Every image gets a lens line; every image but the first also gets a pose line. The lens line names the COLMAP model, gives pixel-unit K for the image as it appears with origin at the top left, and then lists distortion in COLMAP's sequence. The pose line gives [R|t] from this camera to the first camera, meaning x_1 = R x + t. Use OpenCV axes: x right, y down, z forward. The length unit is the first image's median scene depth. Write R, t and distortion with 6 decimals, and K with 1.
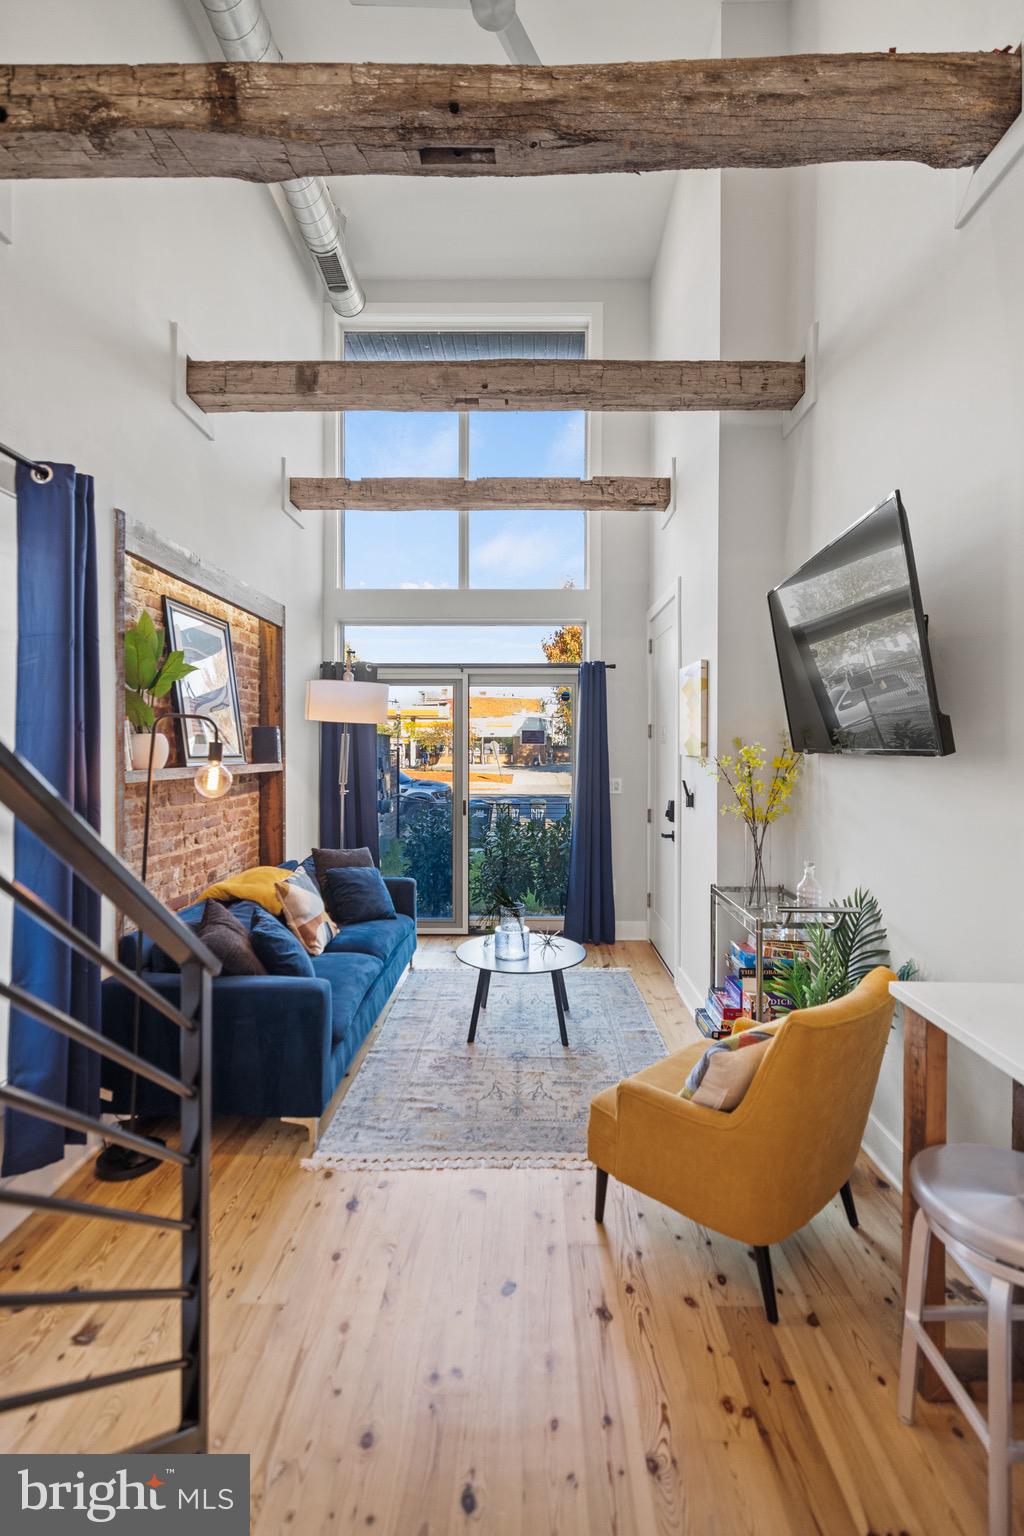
lens RADIAL K [[697.2, 0, 524.7], [0, 697.2, 751.7], [0, 0, 1]] dist [-0.000956, 0.001332]
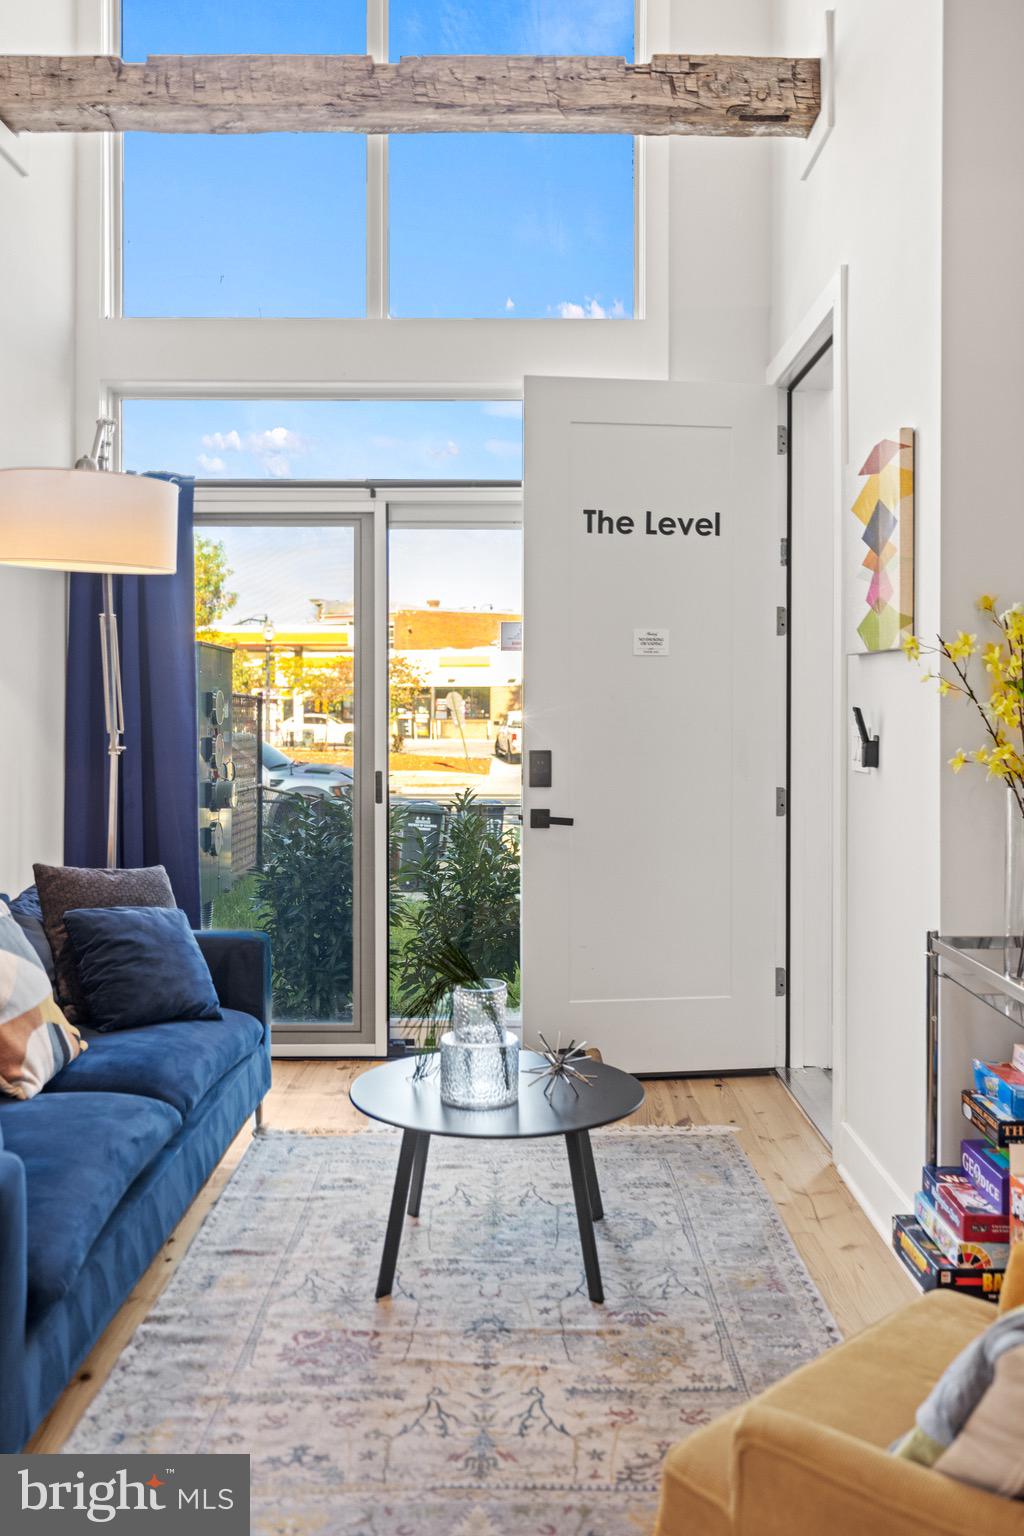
lens RADIAL K [[1332.8, 0, 529.0], [0, 1332.8, 715.5], [0, 0, 1]] dist [0.004187, -0.004049]
pose [[0.999936, -0.002361, 0.011053, 0.007408], [0.002381, 0.999996, -0.001814, 0.052585], [-0.011049, 0.001841, 0.999937, 0.155909]]
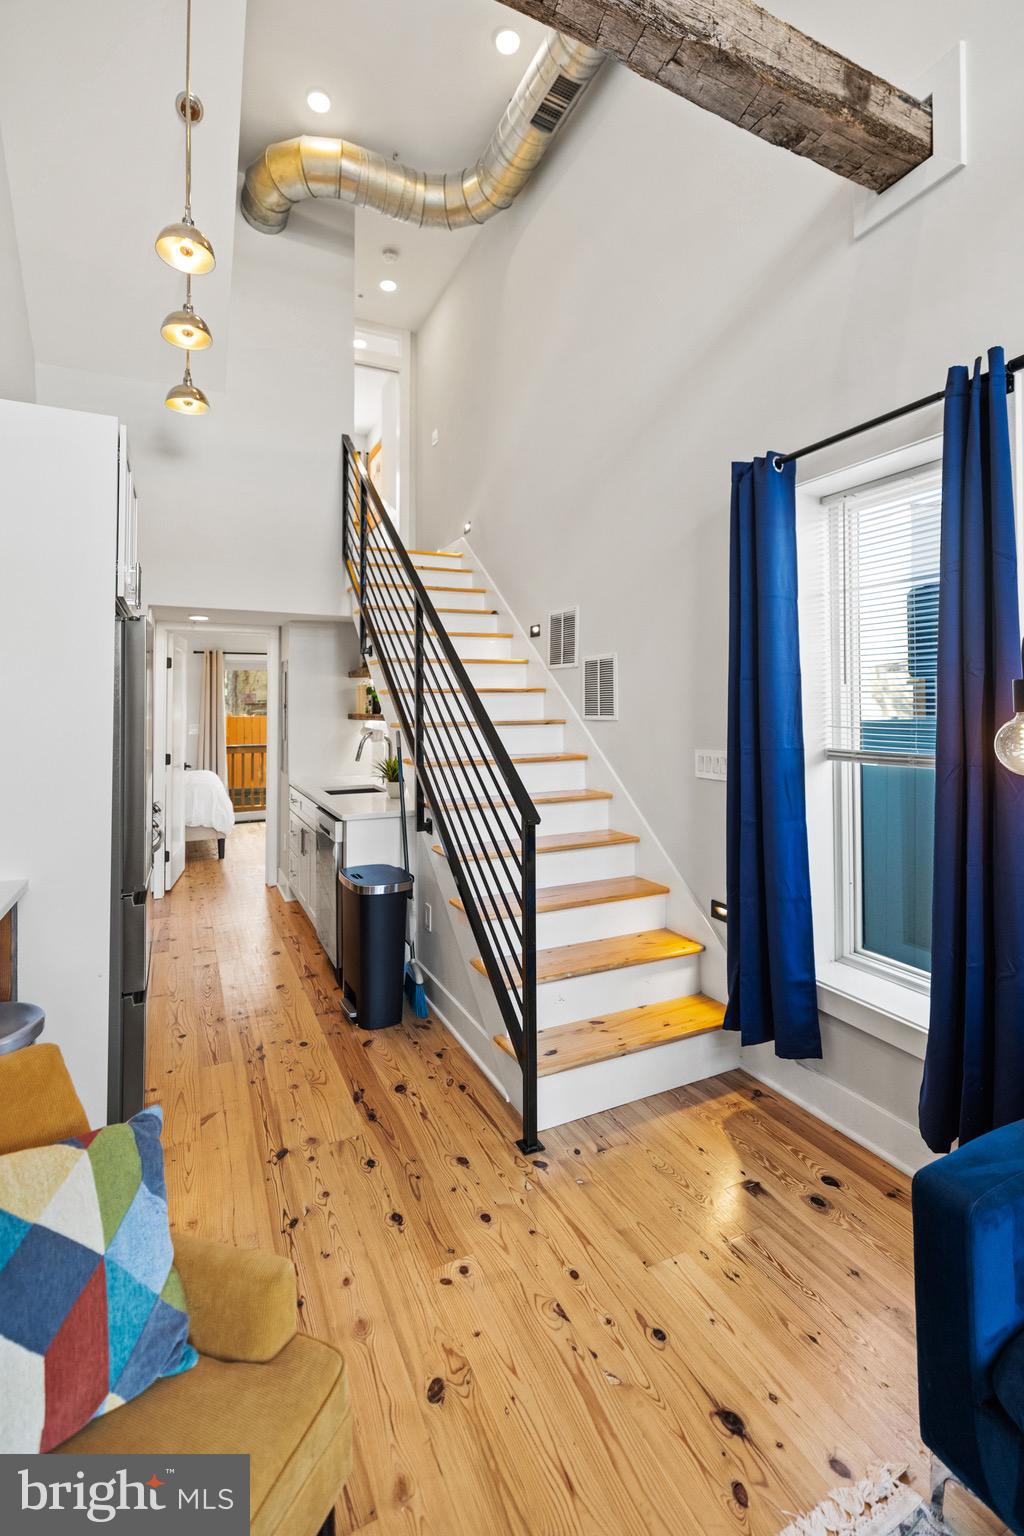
lens RADIAL K [[697.2, 0, 532.5], [0, 697.2, 692.9], [0, 0, 1]] dist [-0.000956, 0.001332]
pose [[-0.895705, -0.008463, -0.444568, 0.124677], [-0.002887, 0.999908, -0.013217, 0.006296], [0.444639, -0.010555, -0.895648, 0.944376]]
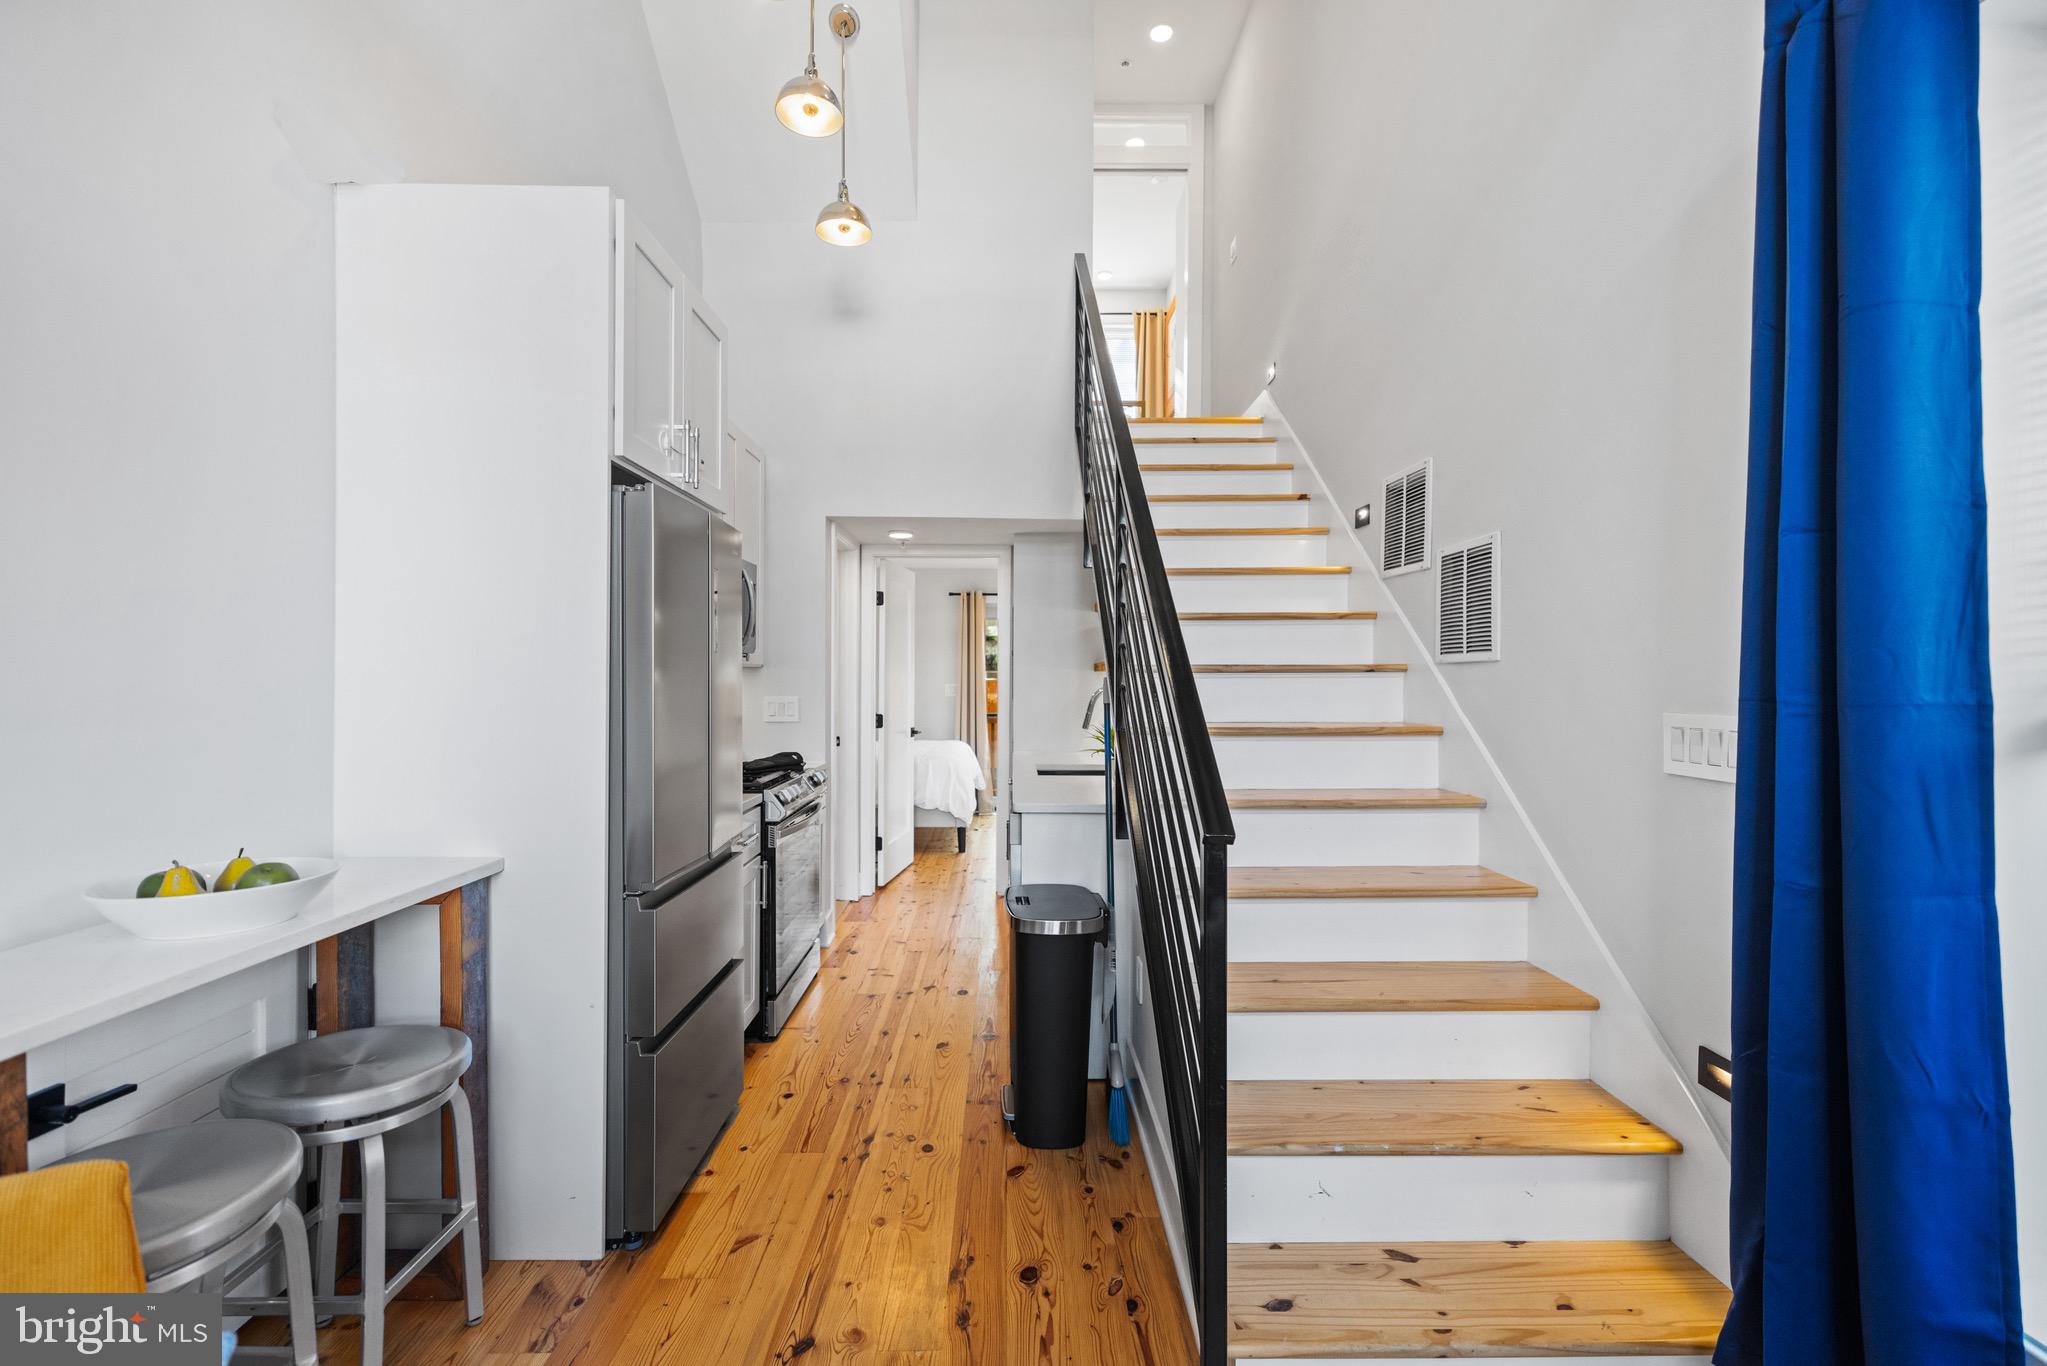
lens RADIAL K [[899.2, 0, 1018.5], [0, 899.2, 680.3], [0, 0, 1]] dist [-0.000486, -0.000535]
pose [[-0.999896, -0.006862, -0.012670, -0.070718], [-0.007049, 0.999866, 0.014780, 0.041118], [0.012567, 0.014868, -0.999810, 0.761803]]
